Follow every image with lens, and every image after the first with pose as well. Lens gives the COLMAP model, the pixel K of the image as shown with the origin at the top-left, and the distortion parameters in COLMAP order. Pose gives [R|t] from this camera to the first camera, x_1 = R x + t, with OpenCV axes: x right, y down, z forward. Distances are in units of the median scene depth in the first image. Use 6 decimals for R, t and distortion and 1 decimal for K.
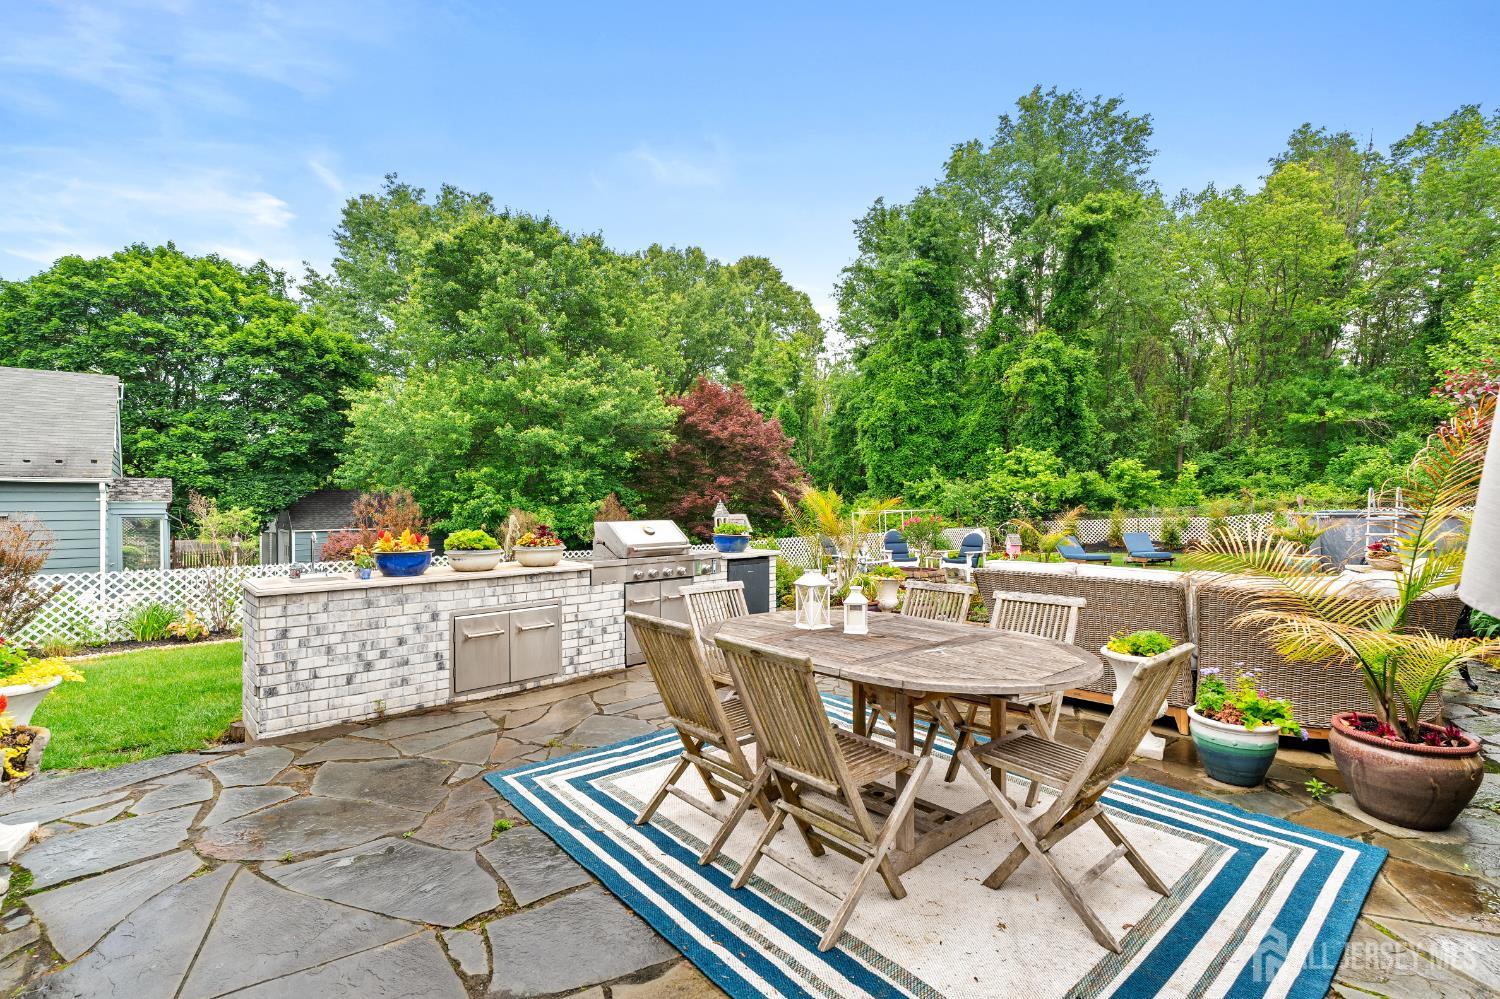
lens RADIAL K [[681.8, 0, 752.7], [0, 681.8, 503.3], [0, 0, 1]] dist [-0.000956, 0.000385]
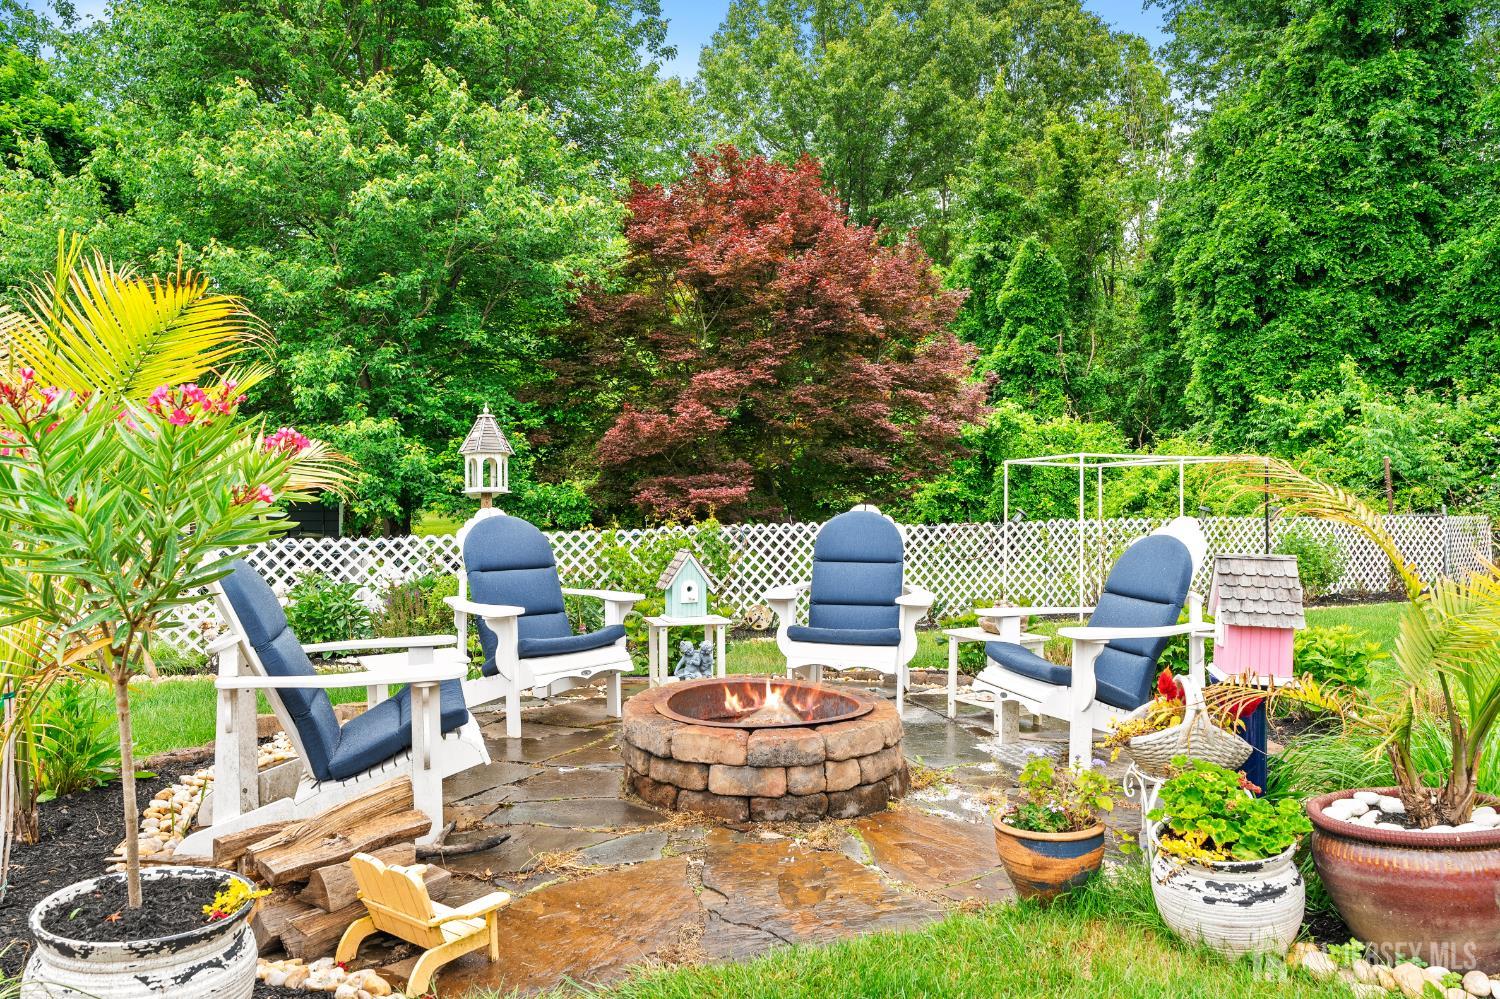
lens RADIAL K [[1115.6, 0, 753.8], [0, 1115.6, 492.8], [0, 0, 1]] dist [0.013443, 0.010551]
pose [[0.954746, 0.027516, -0.296146, 0.117300], [-0.018855, 0.999308, 0.032063, 0.008321], [0.296823, -0.025028, 0.954604, 0.241978]]
